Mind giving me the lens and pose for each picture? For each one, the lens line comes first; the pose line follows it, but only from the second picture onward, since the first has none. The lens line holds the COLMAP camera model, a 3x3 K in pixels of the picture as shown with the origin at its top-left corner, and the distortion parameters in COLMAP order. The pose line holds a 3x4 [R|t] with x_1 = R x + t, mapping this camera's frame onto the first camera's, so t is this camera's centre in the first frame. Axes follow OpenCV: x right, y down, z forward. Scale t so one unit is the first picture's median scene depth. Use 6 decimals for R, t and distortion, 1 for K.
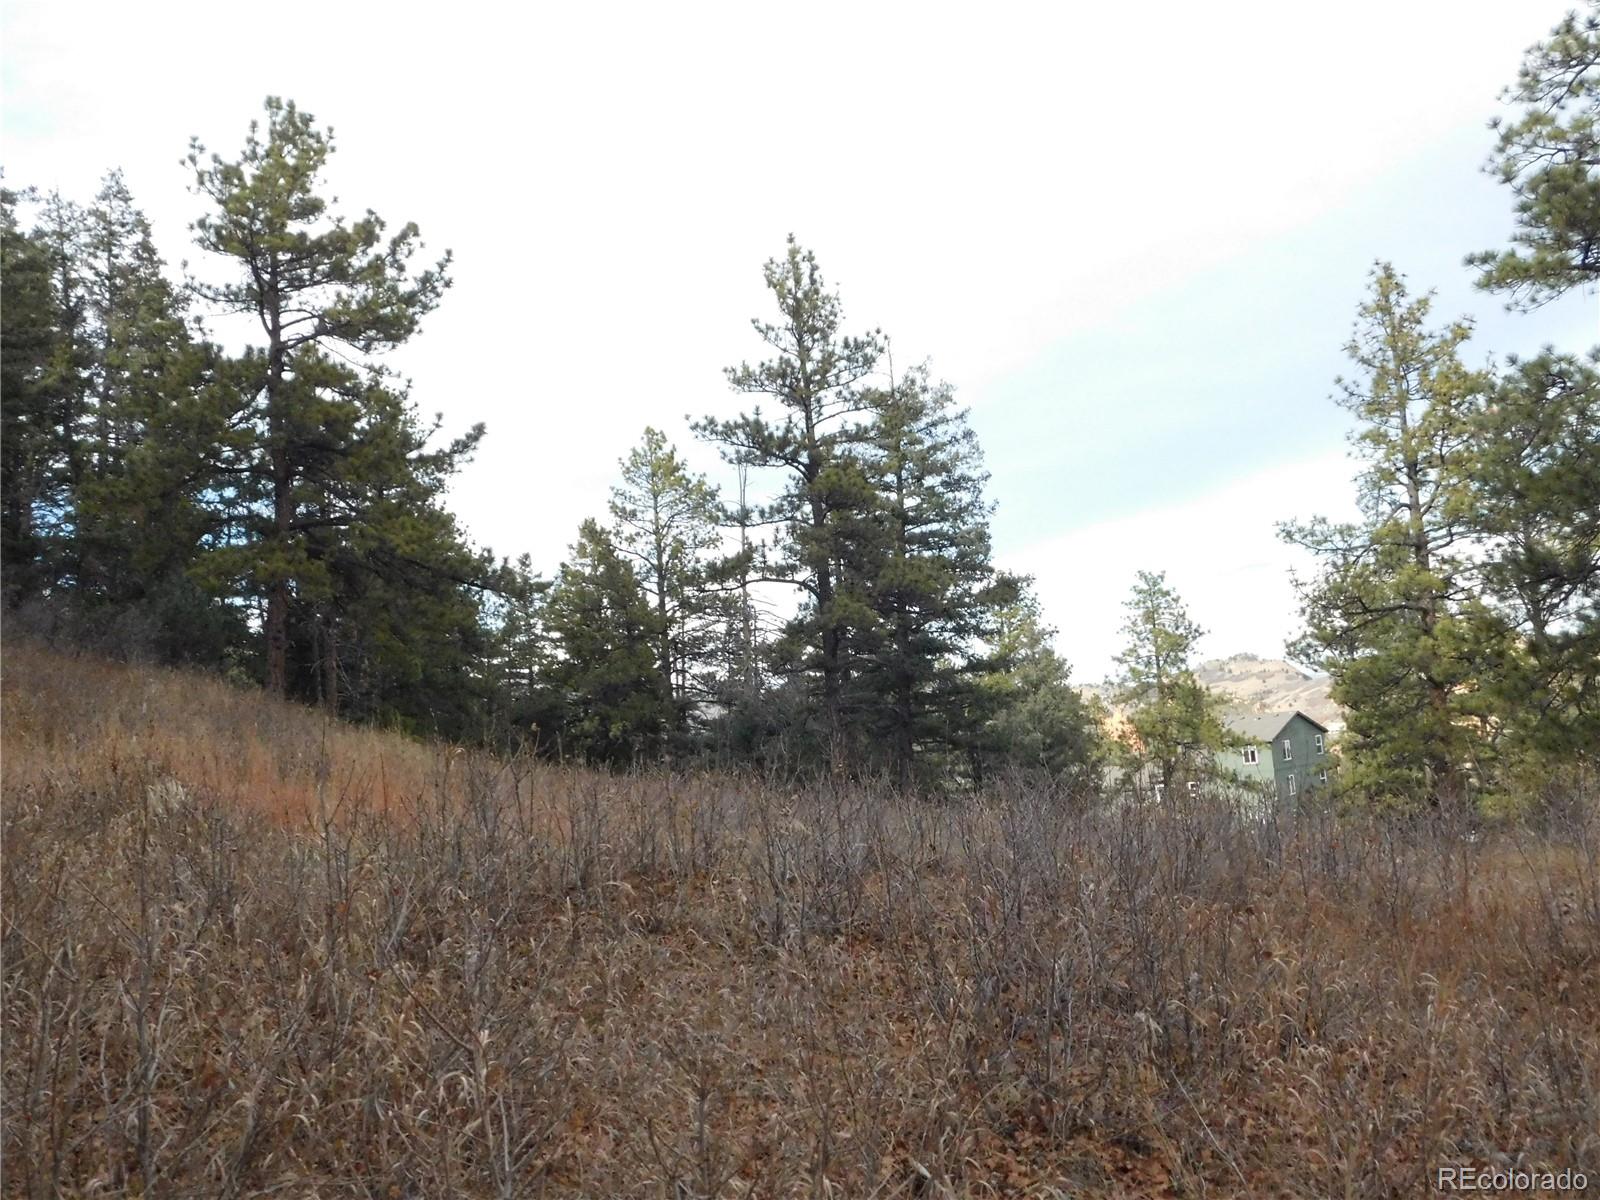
lens RADIAL K [[1670.7, 0, 801.4], [0, 1670.7, 593.3], [0, 0, 1]] dist [-0.026415, 0.000000]
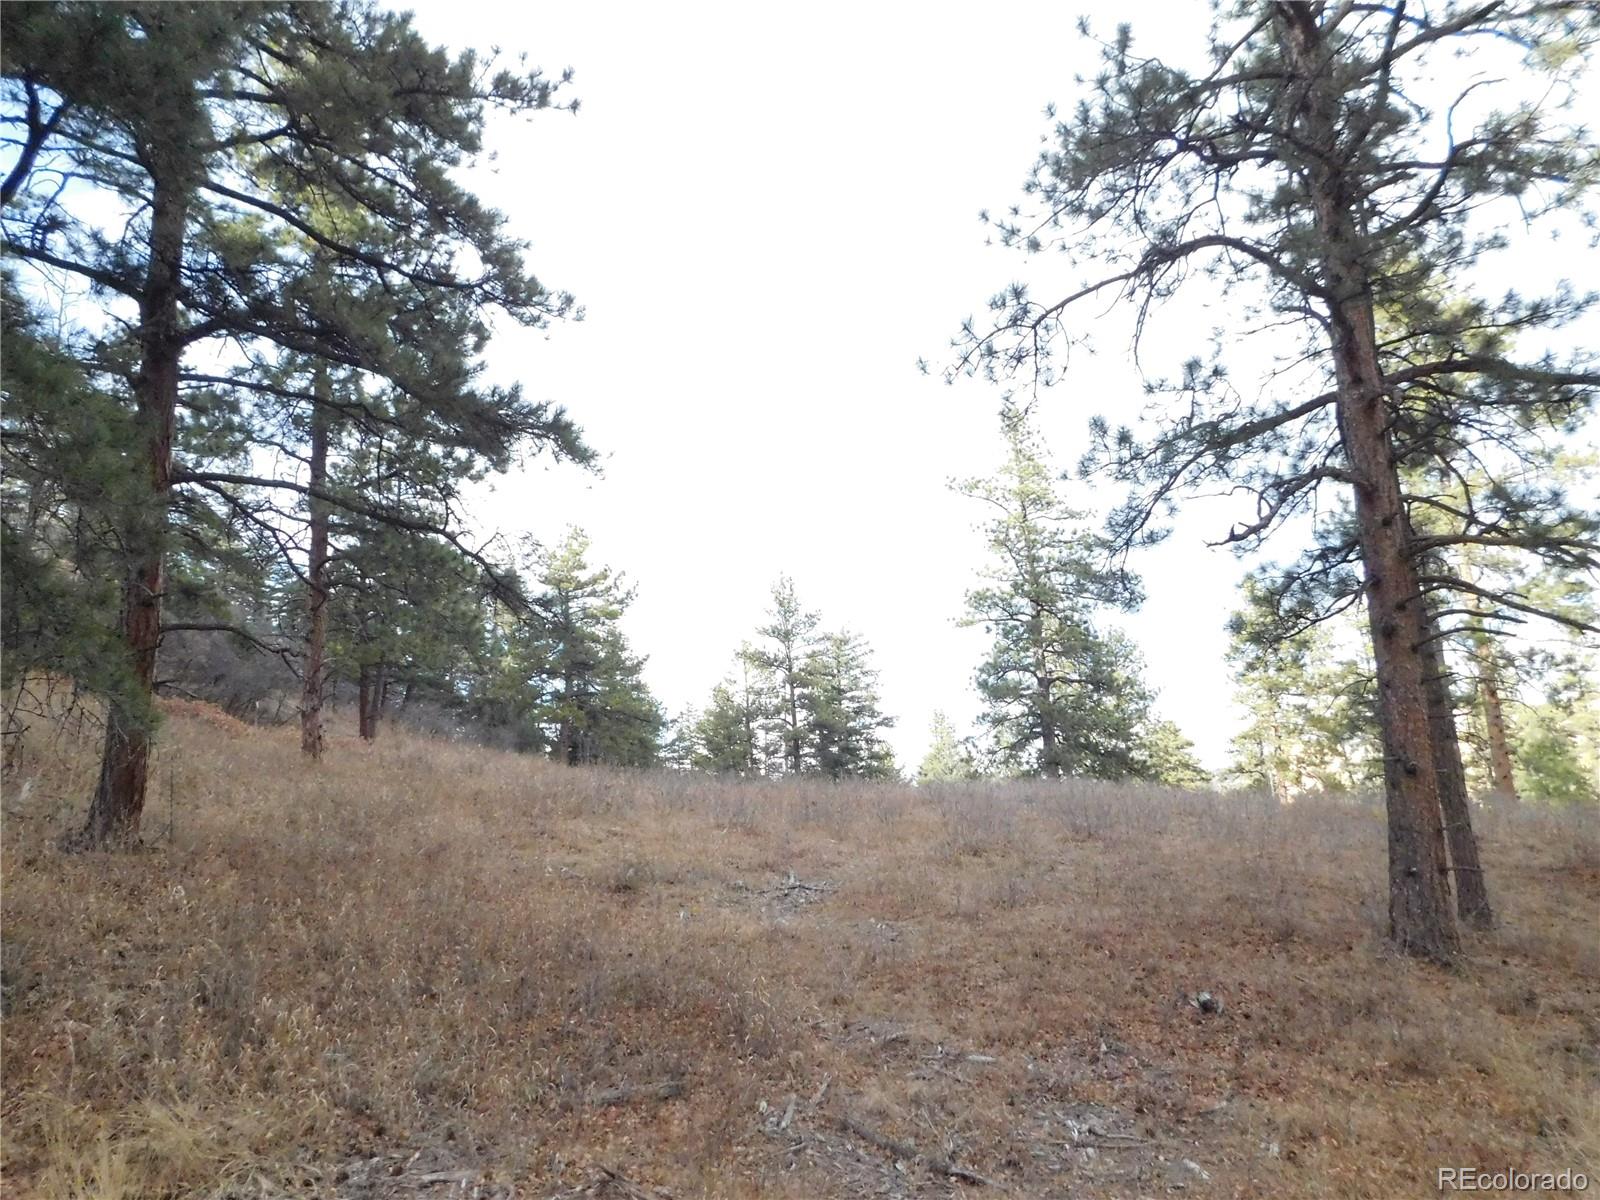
lens RADIAL K [[1064.8, 0, 799.7], [0, 1064.8, 594.2], [0, 0, 1]] dist [-0.060892, 0.049554]
pose [[0.996302, -0.007661, -0.085583, 0.148179], [-0.002109, 0.993537, -0.113486, -0.011361], [0.085899, 0.113247, 0.989847, -0.484683]]
